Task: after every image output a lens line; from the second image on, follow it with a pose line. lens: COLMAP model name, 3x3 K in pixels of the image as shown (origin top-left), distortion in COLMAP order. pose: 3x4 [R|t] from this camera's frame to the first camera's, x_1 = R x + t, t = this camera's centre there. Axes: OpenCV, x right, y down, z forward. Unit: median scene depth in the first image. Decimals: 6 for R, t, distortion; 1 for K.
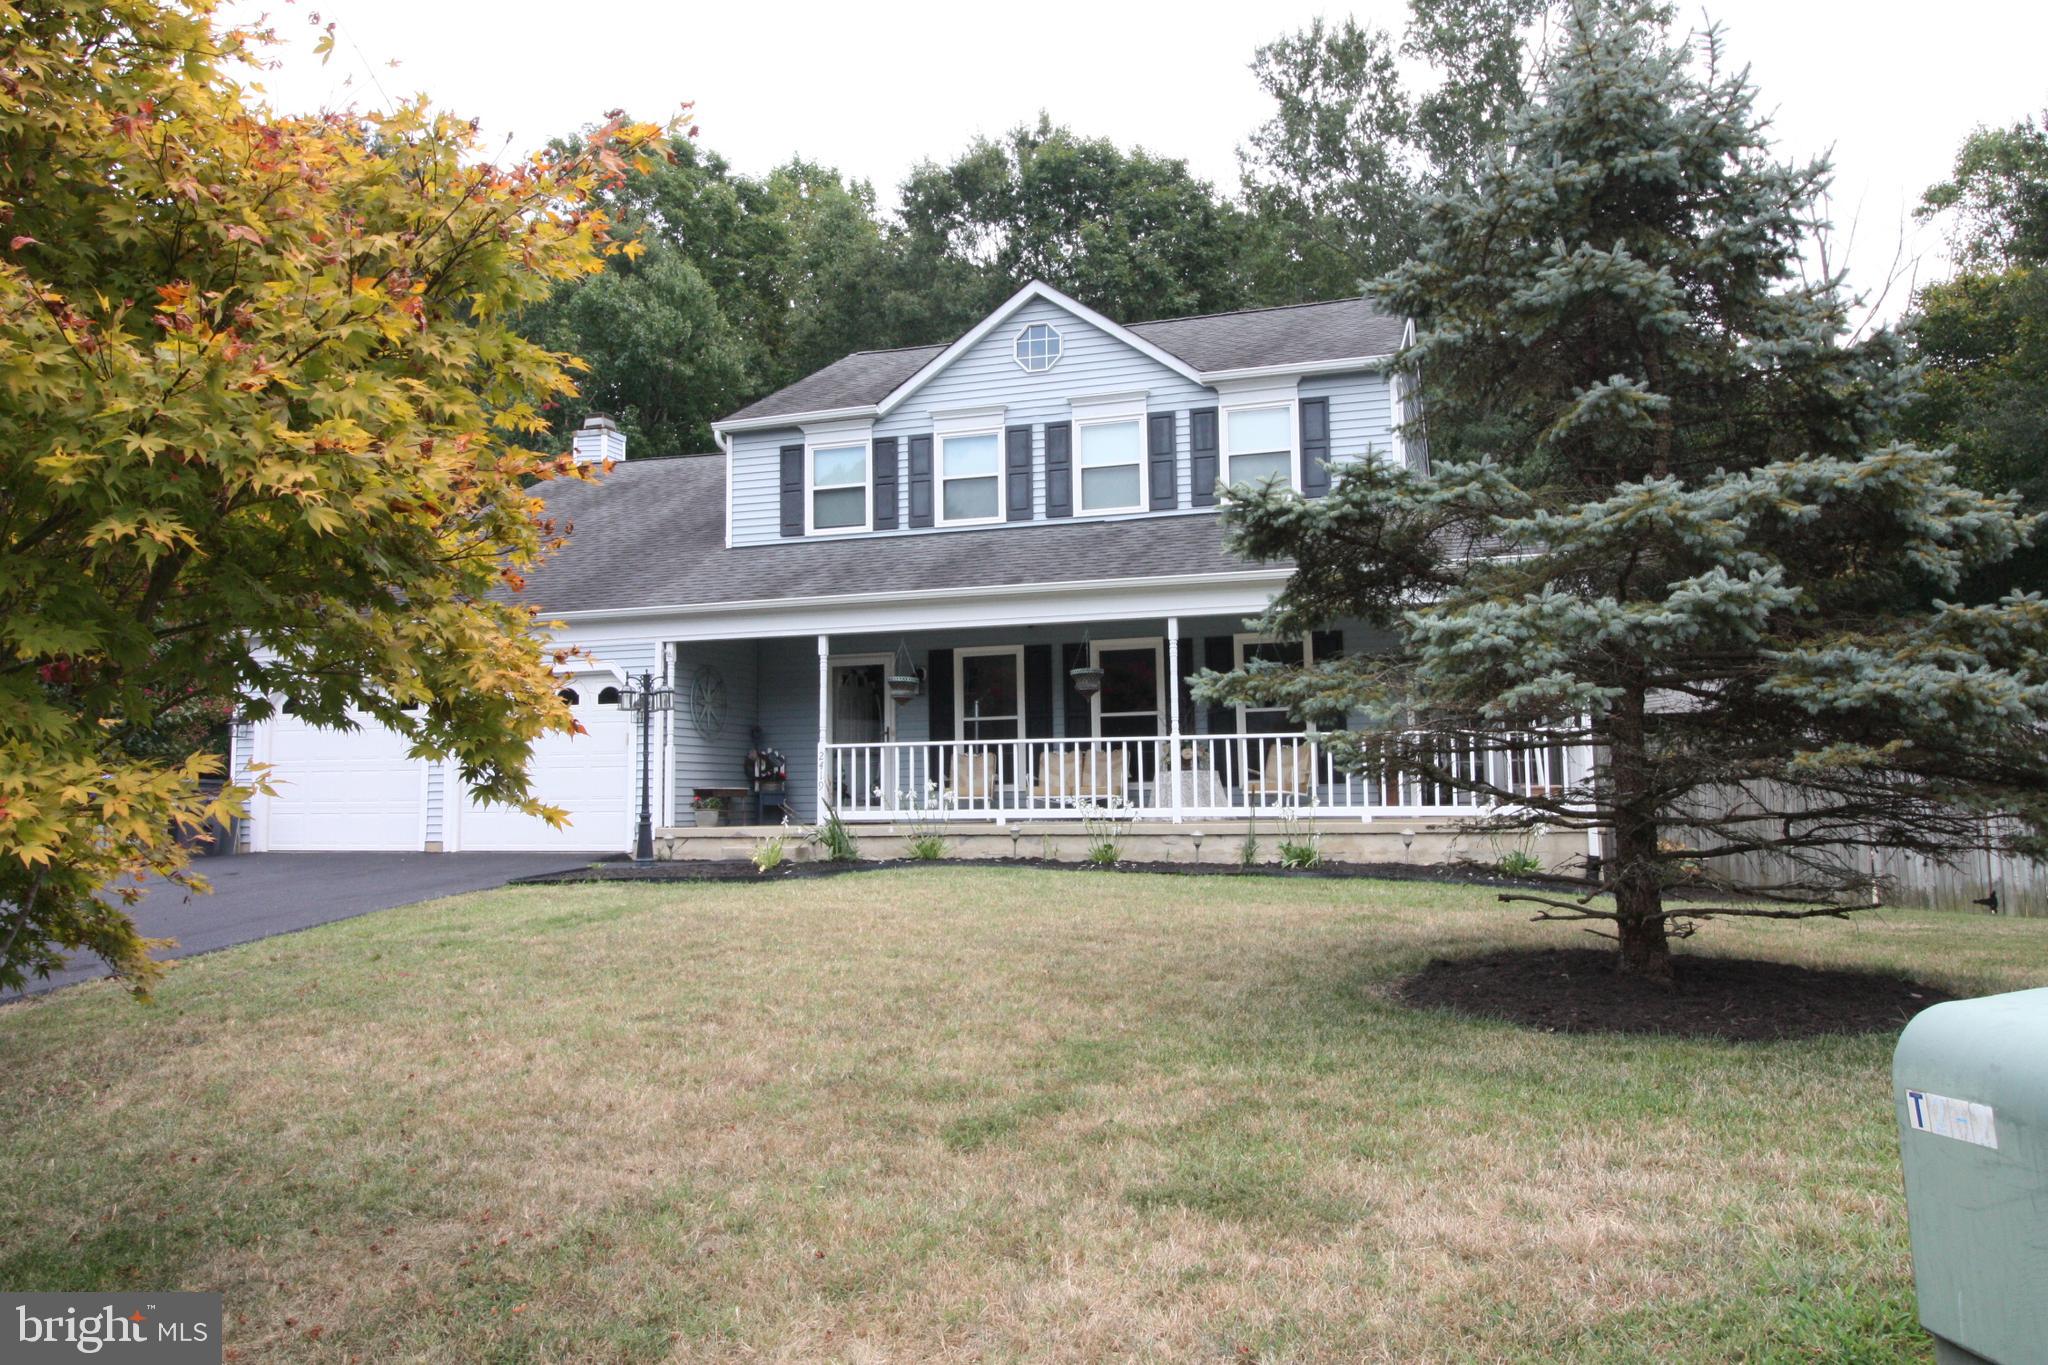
lens RADIAL K [[1498.2, 0, 1024.0], [0, 1498.2, 682.5], [0, 0, 1]] dist [-0.002282, -0.000192]
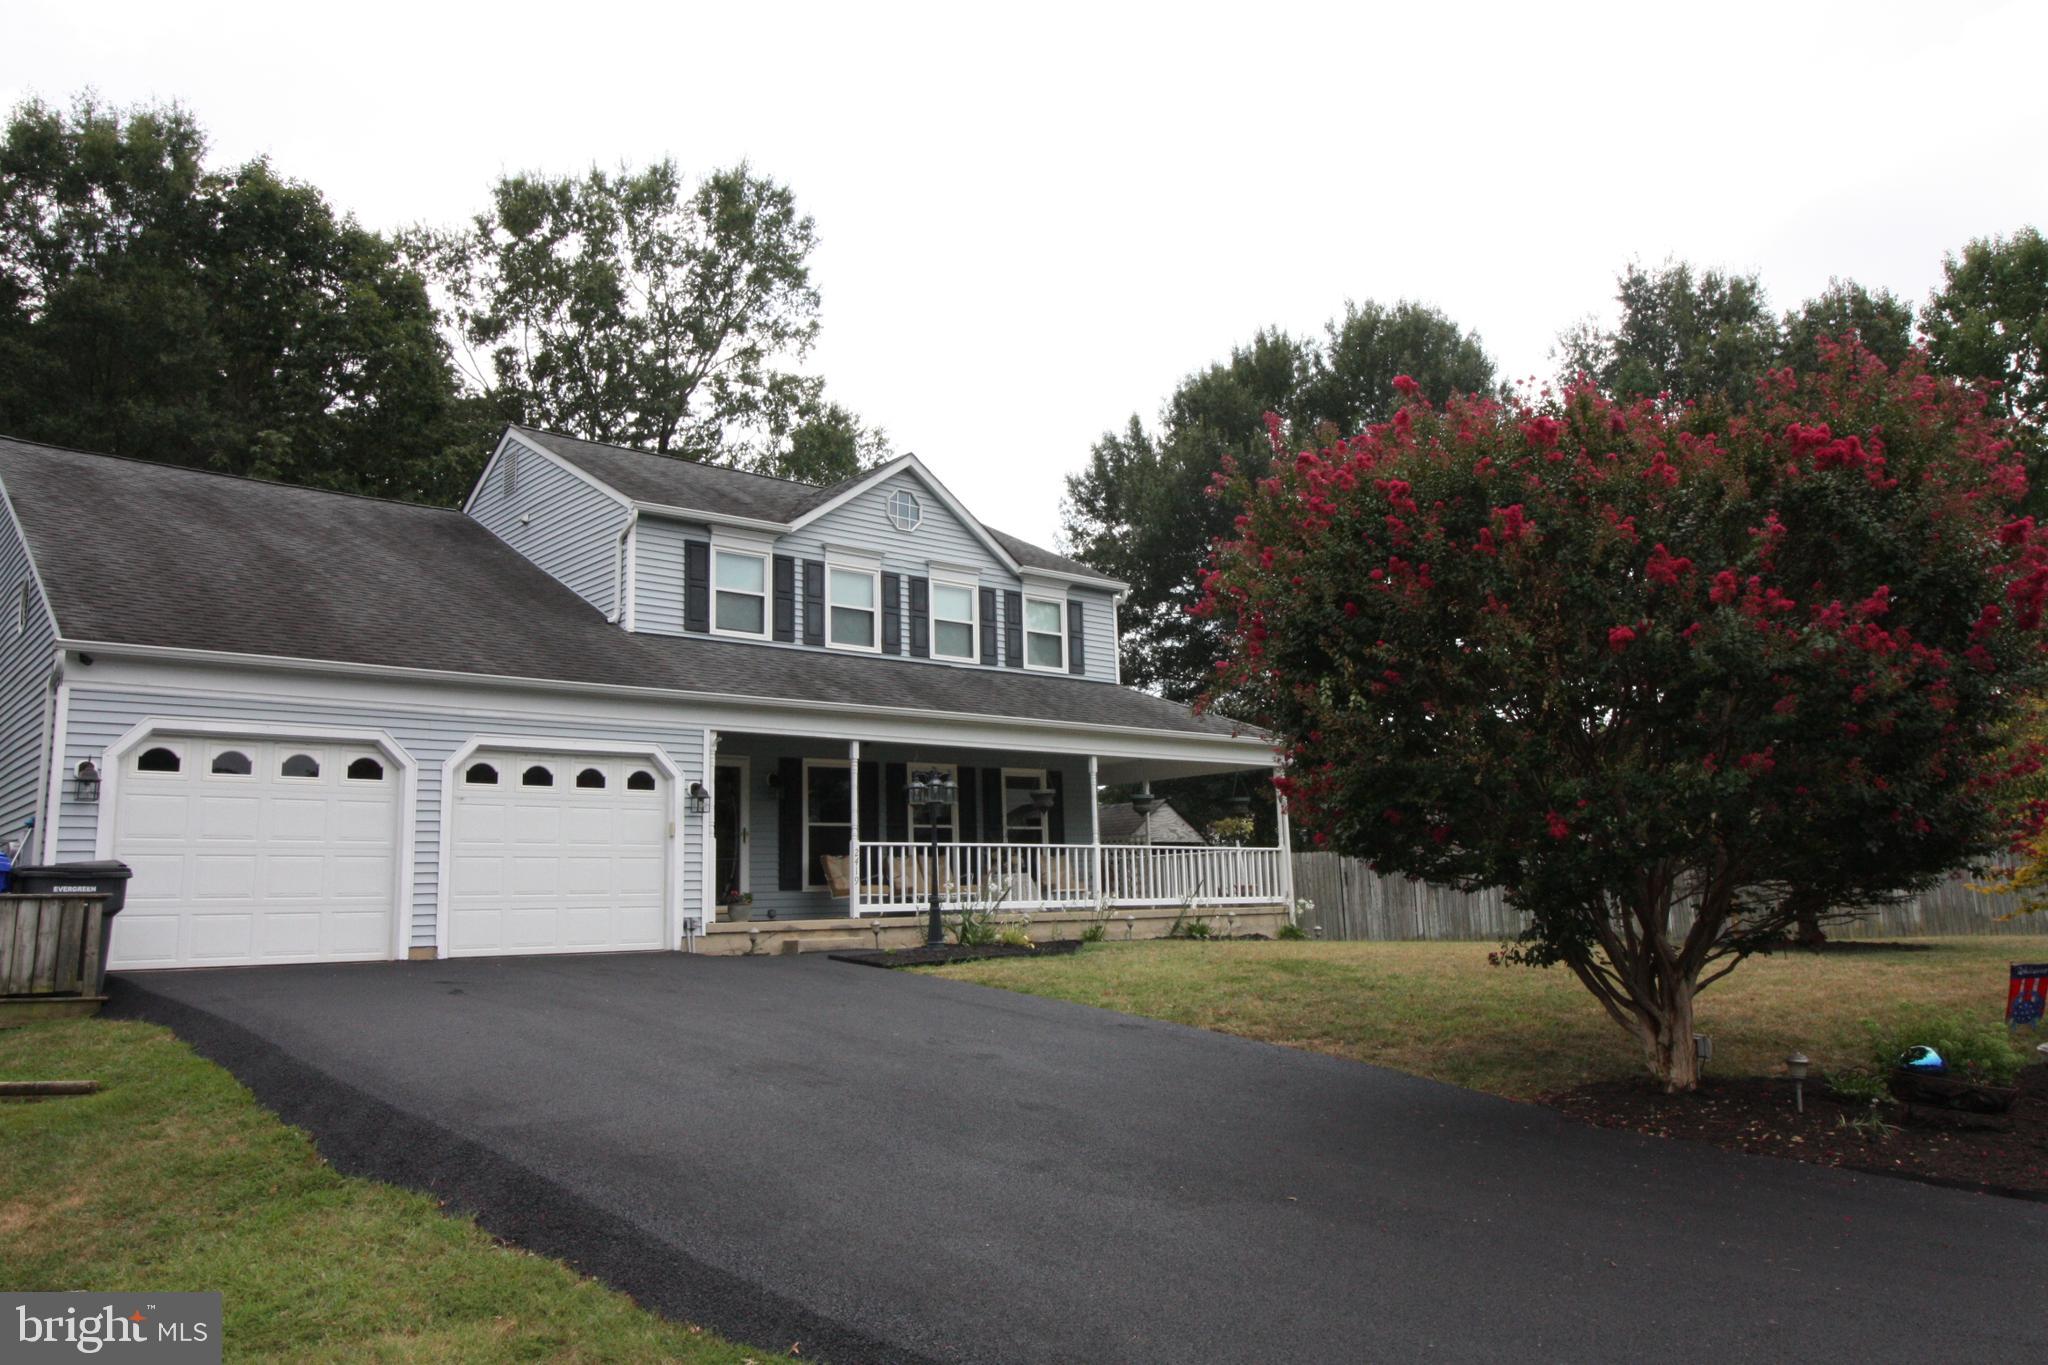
lens RADIAL K [[1498.2, 0, 1024.0], [0, 1498.2, 682.5], [0, 0, 1]] dist [-0.002282, -0.000192]
pose [[0.515530, 0.122699, 0.848041, -0.932948], [-0.053898, 0.992378, -0.110817, 0.037281], [-0.855175, 0.011422, 0.518214, 0.308786]]
